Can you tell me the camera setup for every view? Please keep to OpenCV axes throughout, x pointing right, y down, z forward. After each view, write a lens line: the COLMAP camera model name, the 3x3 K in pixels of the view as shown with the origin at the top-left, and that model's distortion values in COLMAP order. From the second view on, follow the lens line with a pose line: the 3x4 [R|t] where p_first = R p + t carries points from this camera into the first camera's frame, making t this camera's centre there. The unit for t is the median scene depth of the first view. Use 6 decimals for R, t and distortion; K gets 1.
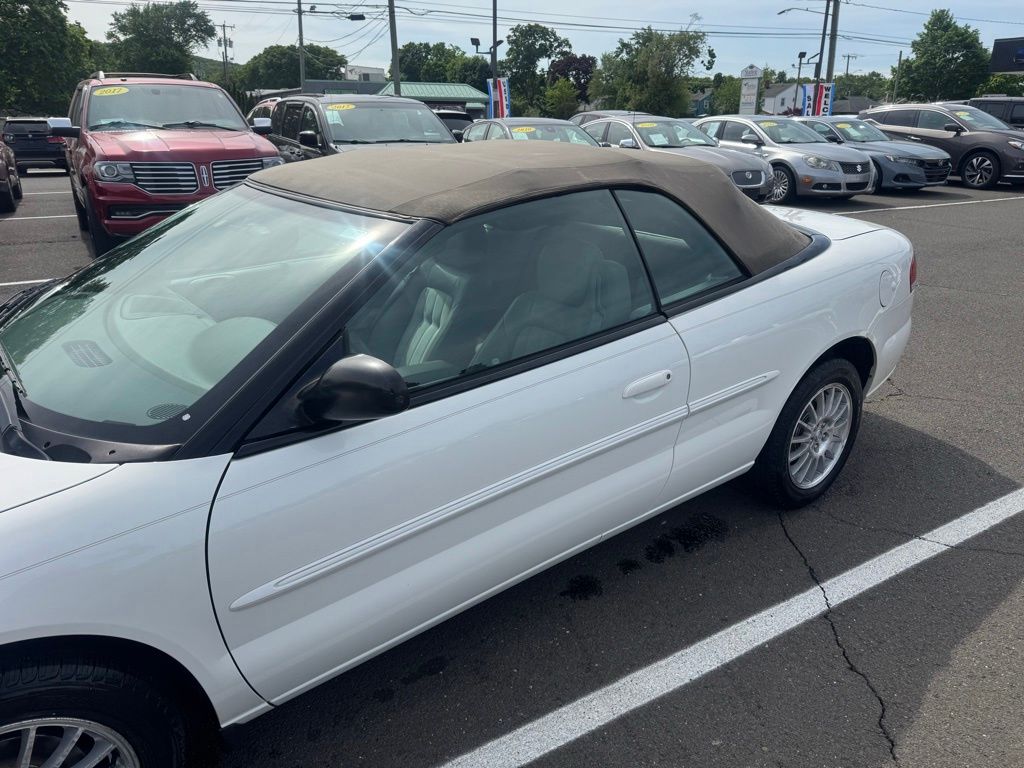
lens RADIAL K [[717.4, 0, 513.9], [0, 717.4, 382.8], [0, 0, 1]] dist [0.017193, -0.036381]
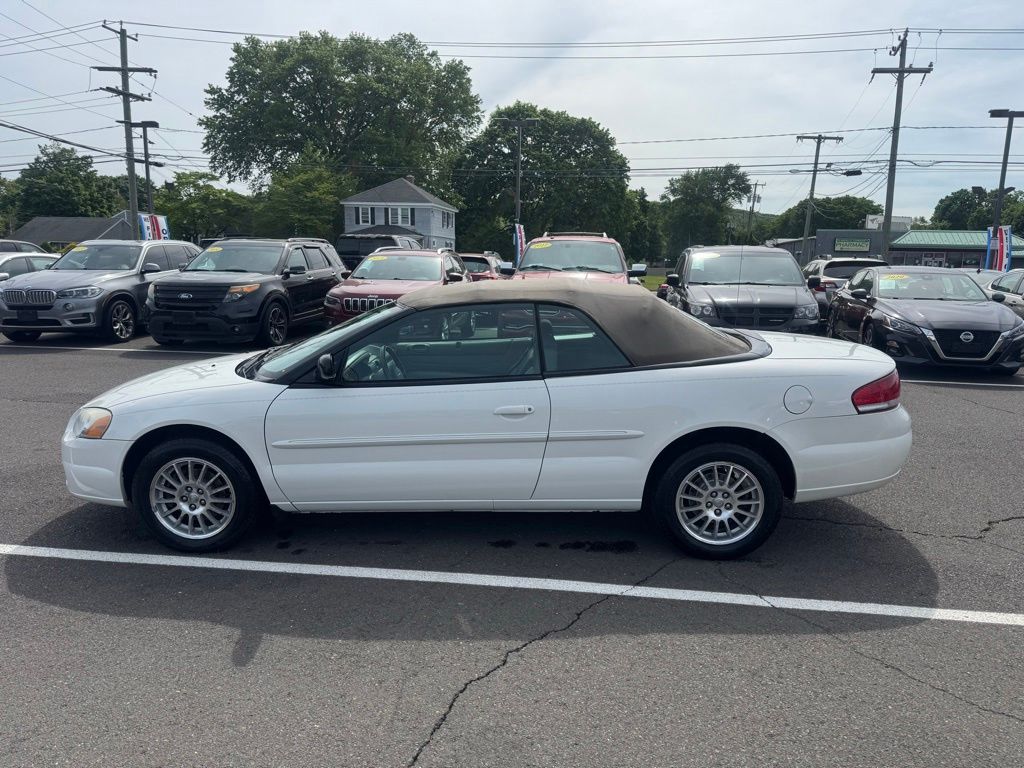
lens RADIAL K [[717.4, 0, 521.2], [0, 717.4, 391.0], [0, 0, 1]] dist [0.017193, -0.036381]
pose [[0.779160, 0.117750, -0.615666, 0.089967], [-0.225206, 0.969202, -0.099645, 0.008854], [0.584971, 0.216291, 0.781682, -0.025174]]
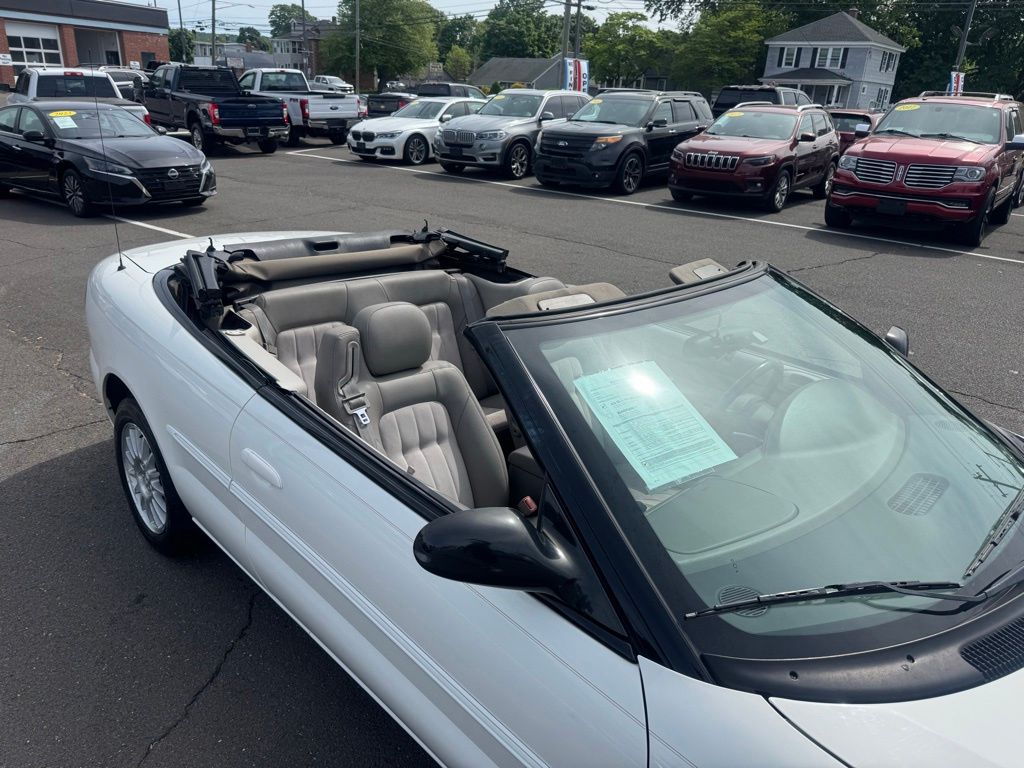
lens RADIAL K [[717.4, 0, 514.1], [0, 717.4, 389.7], [0, 0, 1]] dist [0.017193, -0.036381]
pose [[0.326610, 0.368958, -0.870170, 0.156786], [-0.359750, 0.899890, 0.246531, 0.001812], [0.874017, 0.232524, 0.426646, -0.028488]]
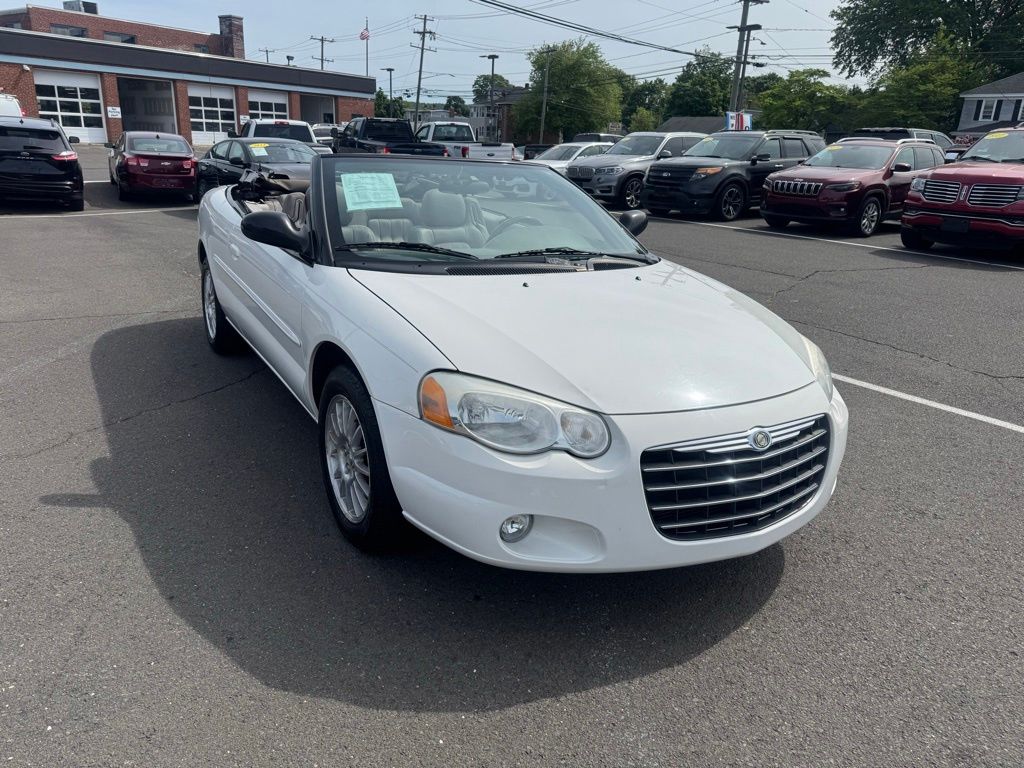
lens RADIAL K [[717.4, 0, 505.6], [0, 717.4, 383.1], [0, 0, 1]] dist [0.017193, -0.036381]
pose [[0.075867, 0.309913, -0.947733, 0.224278], [-0.372728, 0.890385, 0.261322, 0.002706], [0.924834, 0.333421, 0.183064, 0.008937]]
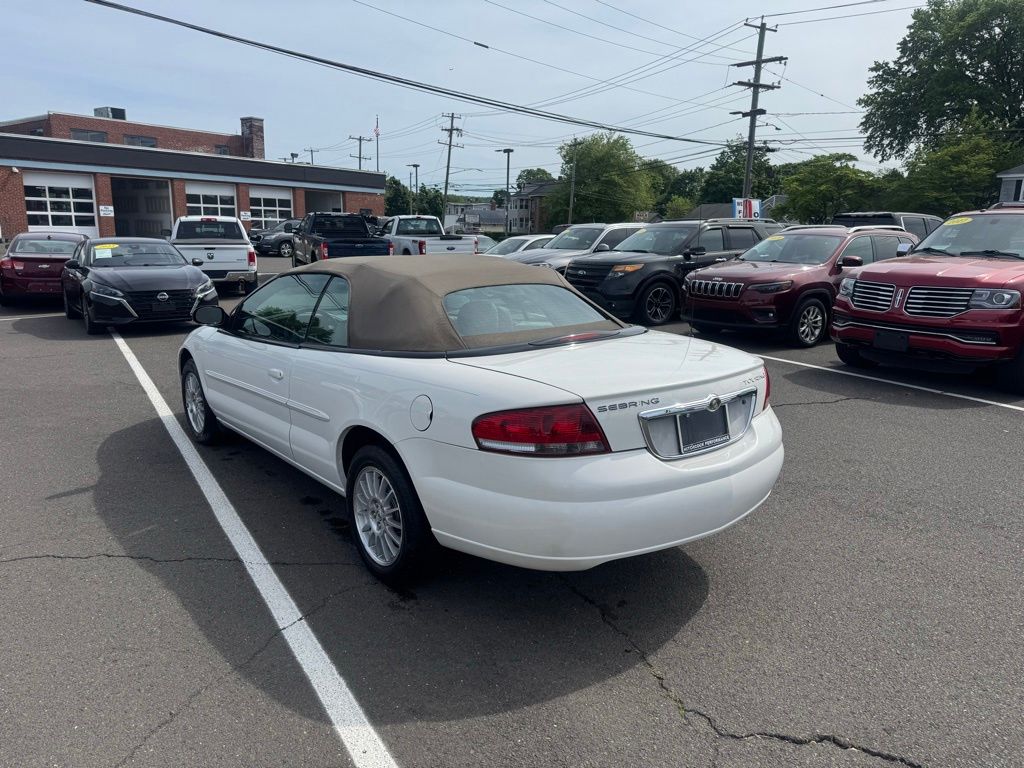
lens RADIAL K [[717.4, 0, 501.8], [0, 717.4, 389.8], [0, 0, 1]] dist [0.017193, -0.036381]
pose [[0.004561, 0.207194, -0.978289, 0.144863], [-0.358150, 0.913740, 0.191854, -0.037951], [0.933653, 0.349499, 0.078374, 0.101373]]
